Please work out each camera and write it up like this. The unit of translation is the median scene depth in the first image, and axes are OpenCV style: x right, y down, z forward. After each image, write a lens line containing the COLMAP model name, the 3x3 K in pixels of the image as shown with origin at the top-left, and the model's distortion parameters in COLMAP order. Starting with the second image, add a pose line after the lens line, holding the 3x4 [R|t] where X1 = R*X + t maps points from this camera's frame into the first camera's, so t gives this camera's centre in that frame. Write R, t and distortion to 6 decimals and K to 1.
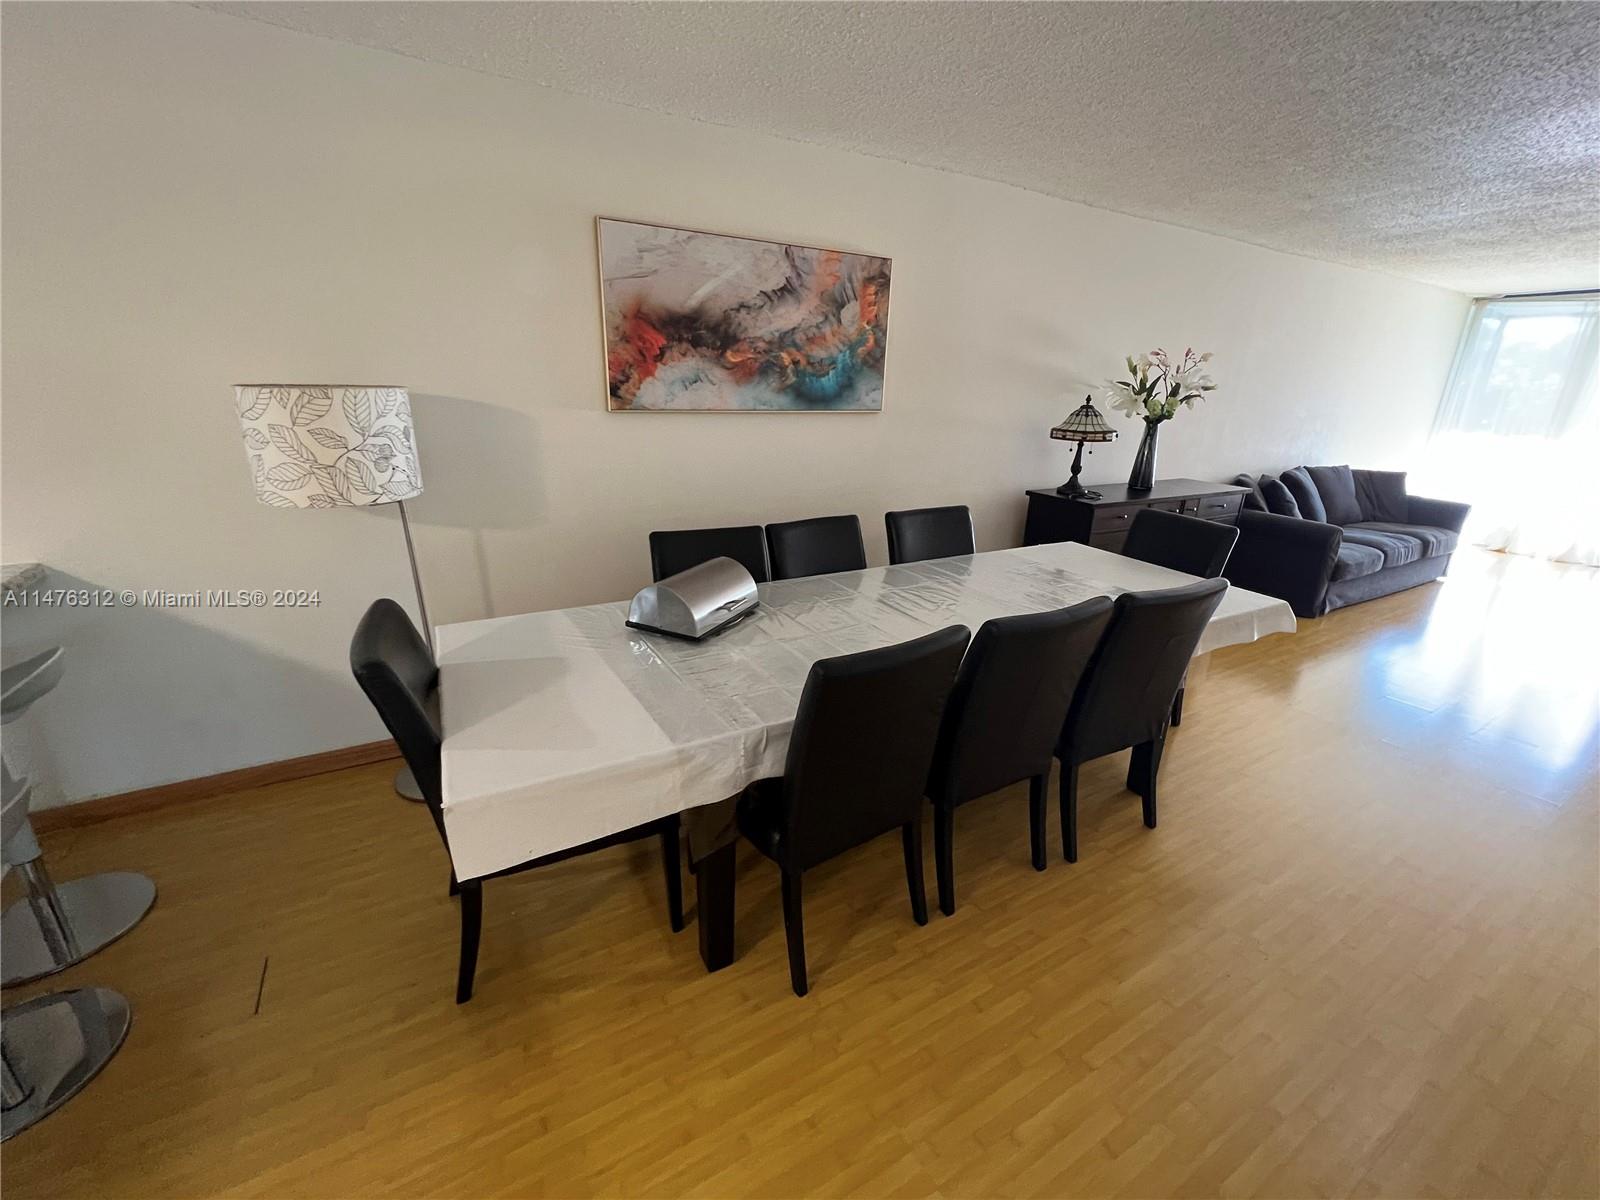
lens RADIAL K [[667.7, 0, 800.0], [0, 667.7, 600.0], [0, 0, 1]] dist [0.027855, -0.000007]
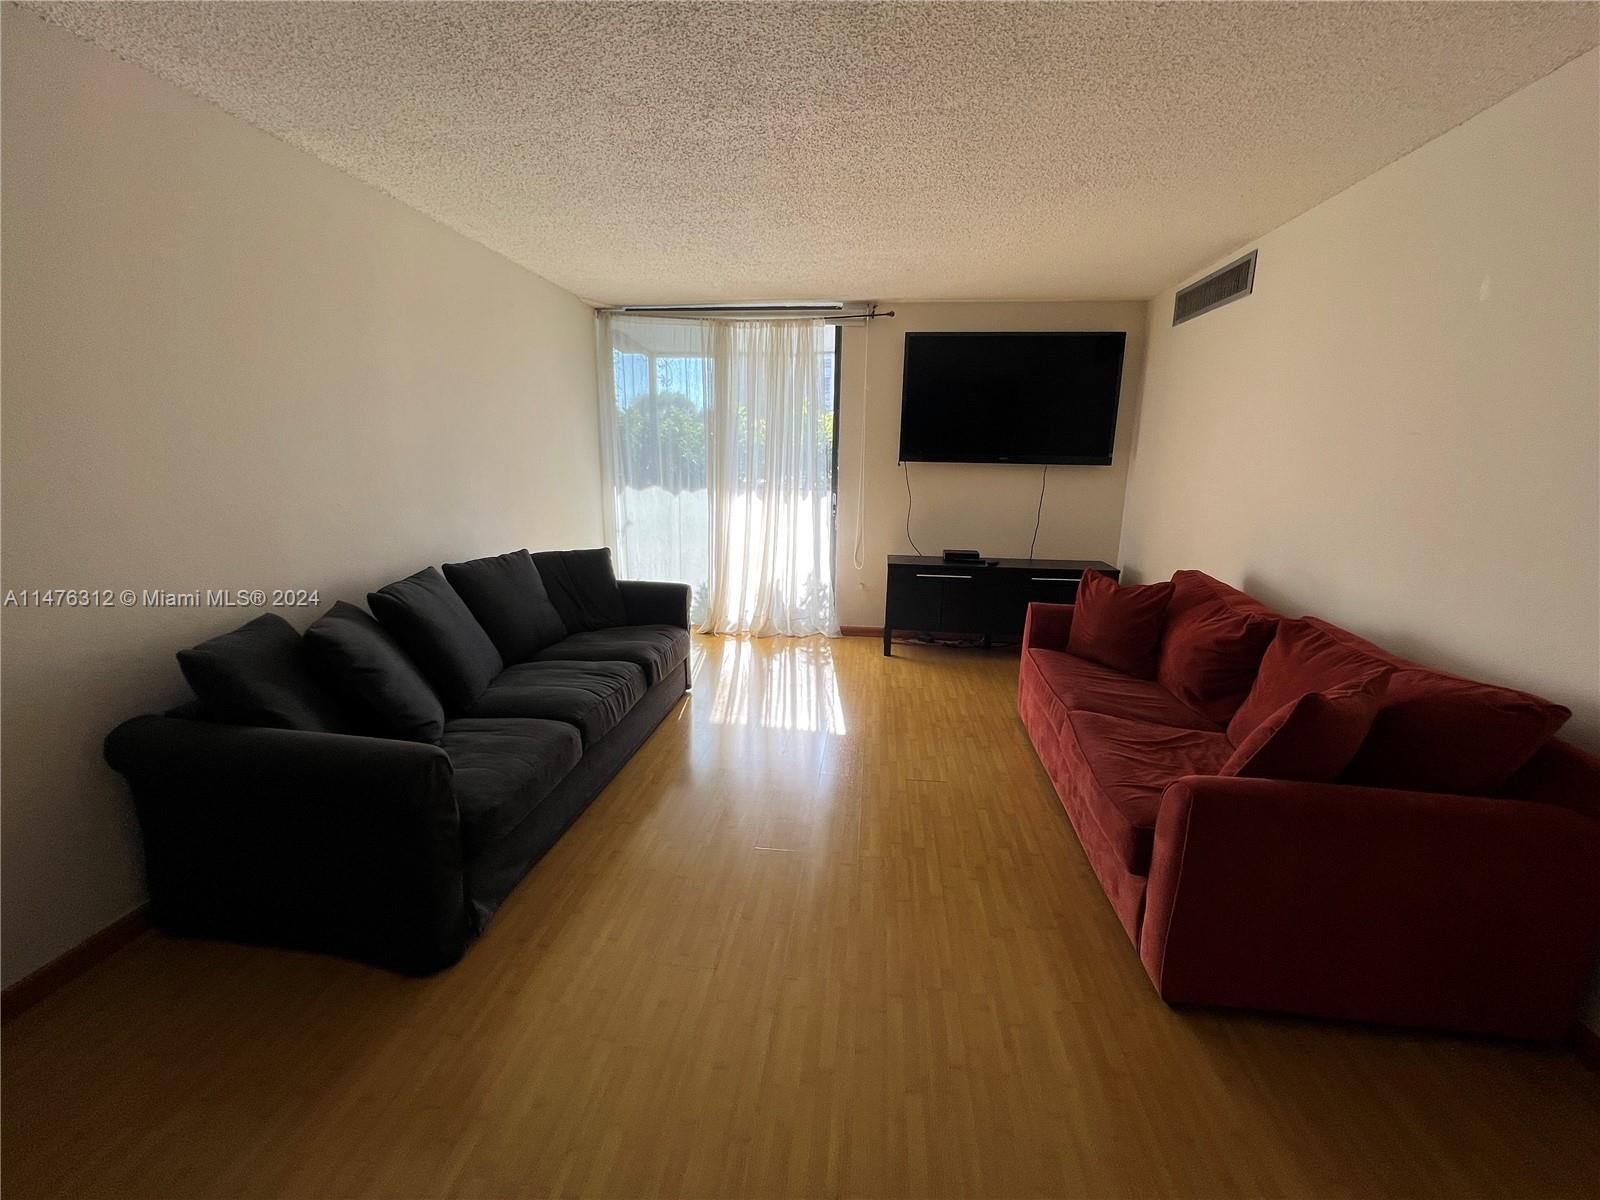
lens RADIAL K [[667.7, 0, 800.0], [0, 667.7, 600.0], [0, 0, 1]] dist [0.027855, -0.000007]
pose [[0.598067, -0.197412, 0.776752, 0.492590], [0.294148, 0.955619, 0.016390, -0.095363], [-0.745515, 0.218678, 0.629593, 0.465042]]
